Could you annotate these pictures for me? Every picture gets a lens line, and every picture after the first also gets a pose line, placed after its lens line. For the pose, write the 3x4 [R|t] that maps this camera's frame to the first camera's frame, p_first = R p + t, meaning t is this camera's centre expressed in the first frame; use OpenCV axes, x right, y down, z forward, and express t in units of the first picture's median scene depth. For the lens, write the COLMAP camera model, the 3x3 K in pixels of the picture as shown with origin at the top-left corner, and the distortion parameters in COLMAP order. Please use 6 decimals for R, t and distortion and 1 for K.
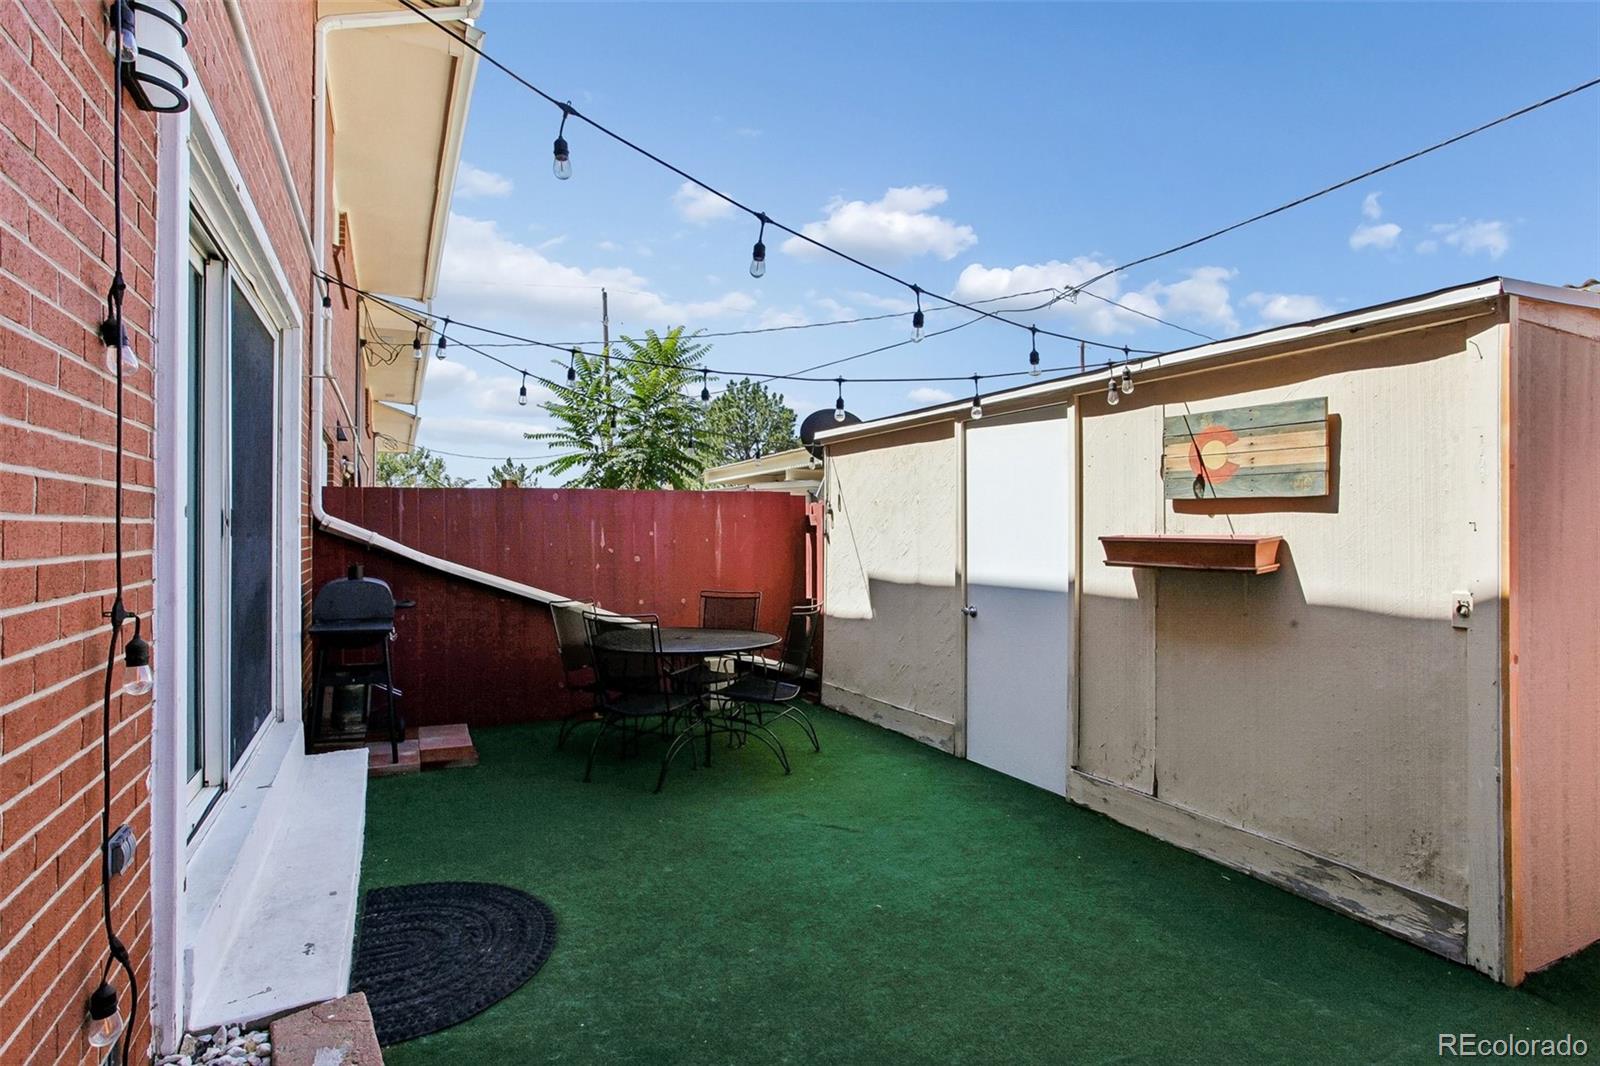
lens RADIAL K [[776.0, 0, 800.0], [0, 776.0, 533.0], [0, 0, 1]] dist [0.000085, 0.000046]
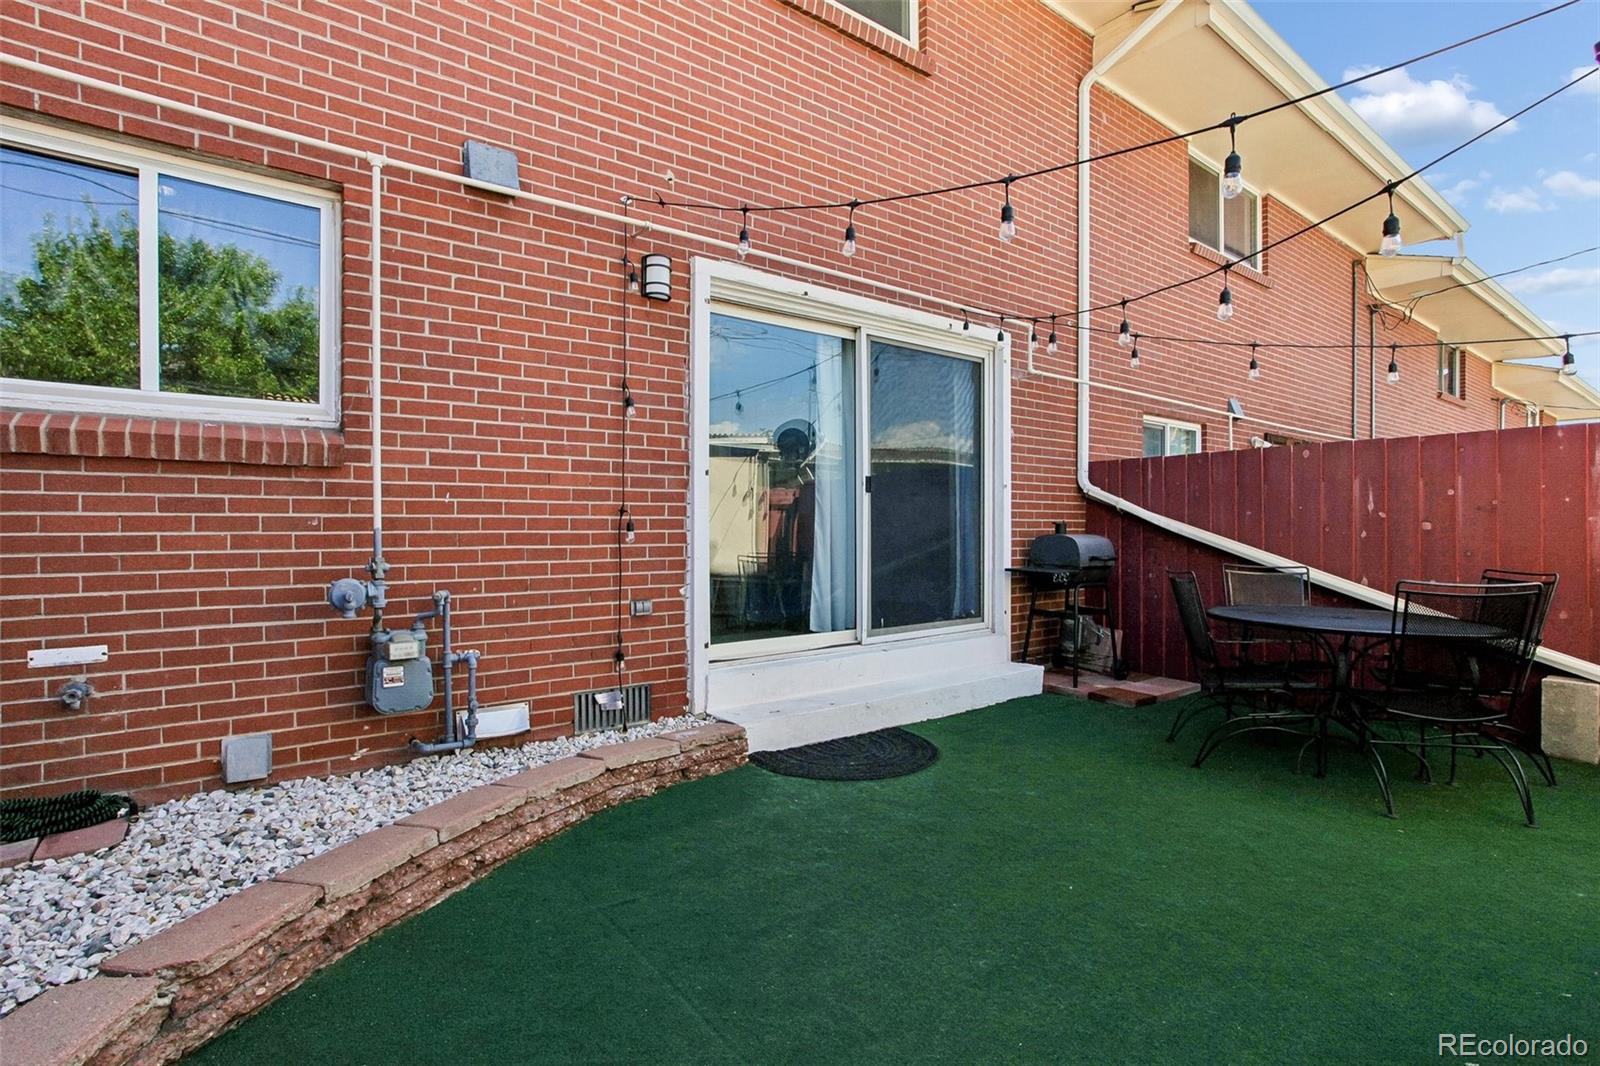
lens RADIAL K [[789.9, 0, 800.0], [0, 789.9, 533.0], [0, 0, 1]] dist [-0.078819, 0.039648]
pose [[0.179946, 0.005295, -0.983662, 0.674569], [-0.004742, 0.999979, 0.004515, 0.063807], [0.983665, 0.003852, 0.179967, 0.415891]]
